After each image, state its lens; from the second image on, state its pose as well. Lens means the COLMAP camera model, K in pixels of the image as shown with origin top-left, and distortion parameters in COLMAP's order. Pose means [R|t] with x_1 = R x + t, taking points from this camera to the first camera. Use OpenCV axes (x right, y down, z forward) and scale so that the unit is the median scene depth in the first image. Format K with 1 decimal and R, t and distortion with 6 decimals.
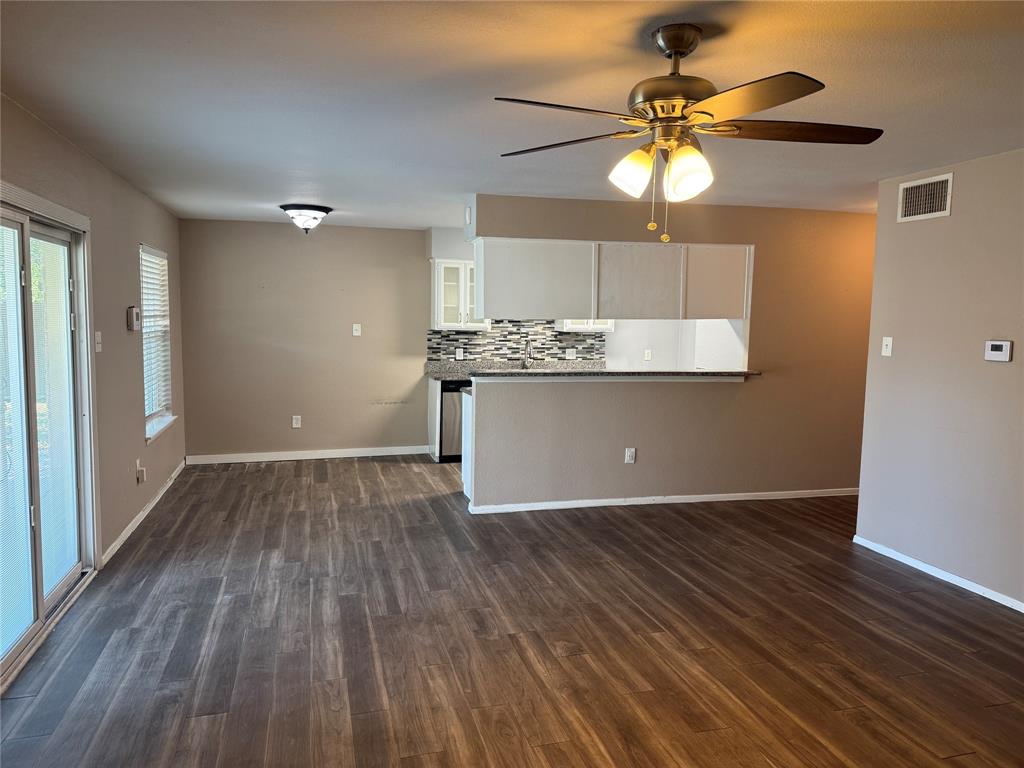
lens RADIAL K [[726.6, 0, 510.9], [0, 726.6, 385.3], [0, 0, 1]] dist [-0.002546, -0.022407]
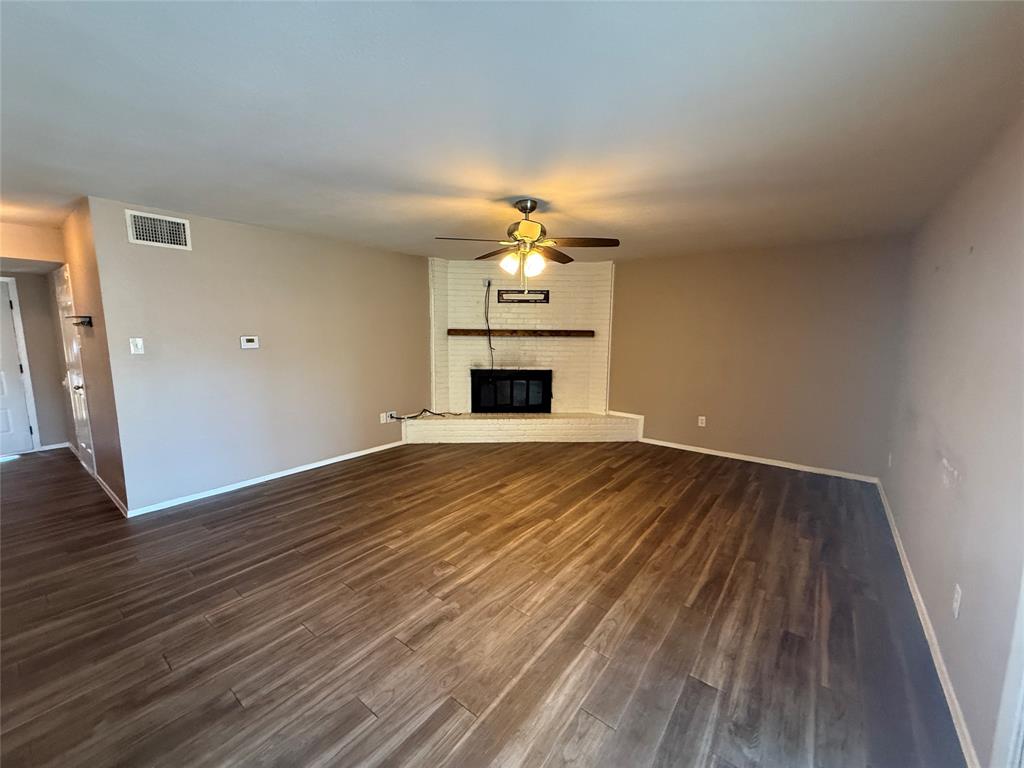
lens RADIAL K [[409.0, 0, 509.2], [0, 409.0, 385.2], [0, 0, 1]] dist [-0.001181, 0.000081]
pose [[-0.603143, -0.131276, 0.786756, -0.537934], [0.058946, 0.976330, 0.208097, -0.128170], [-0.795452, 0.171888, -0.581128, 1.225093]]
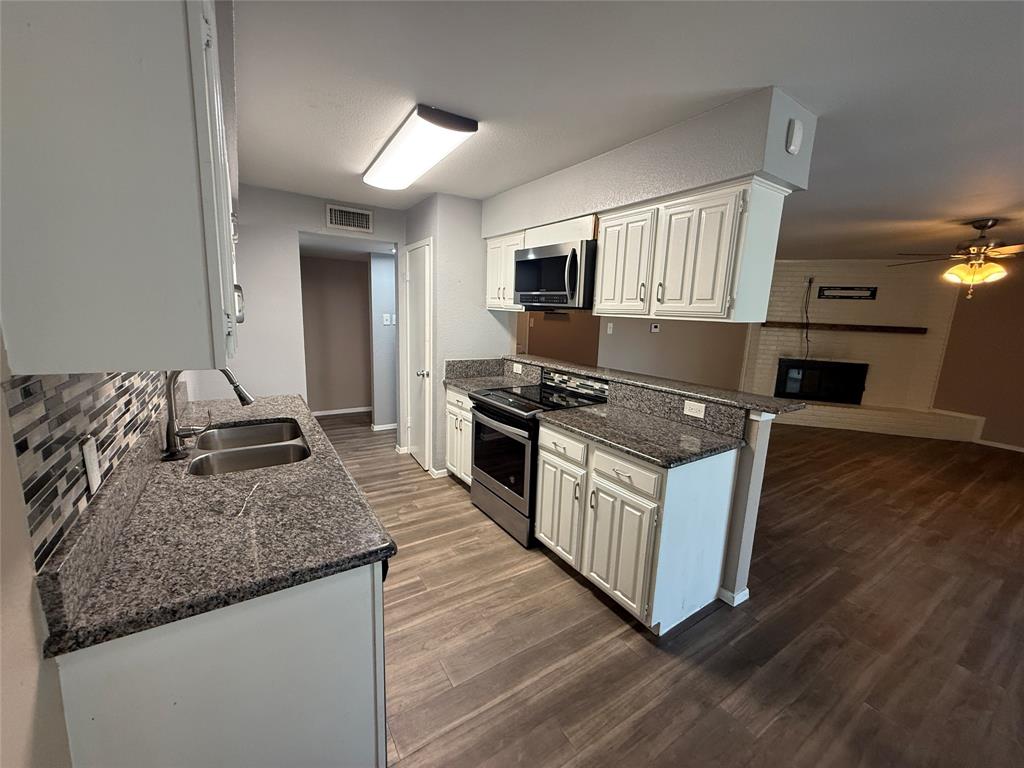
lens RADIAL K [[409.0, 0, 505.6], [0, 409.0, 384.2], [0, 0, 1]] dist [-0.001181, 0.000081]
pose [[-0.298441, -0.197857, 0.933695, -0.504020], [0.049560, 0.973744, 0.222185, -0.210575], [-0.953141, 0.112583, -0.280799, 2.075815]]
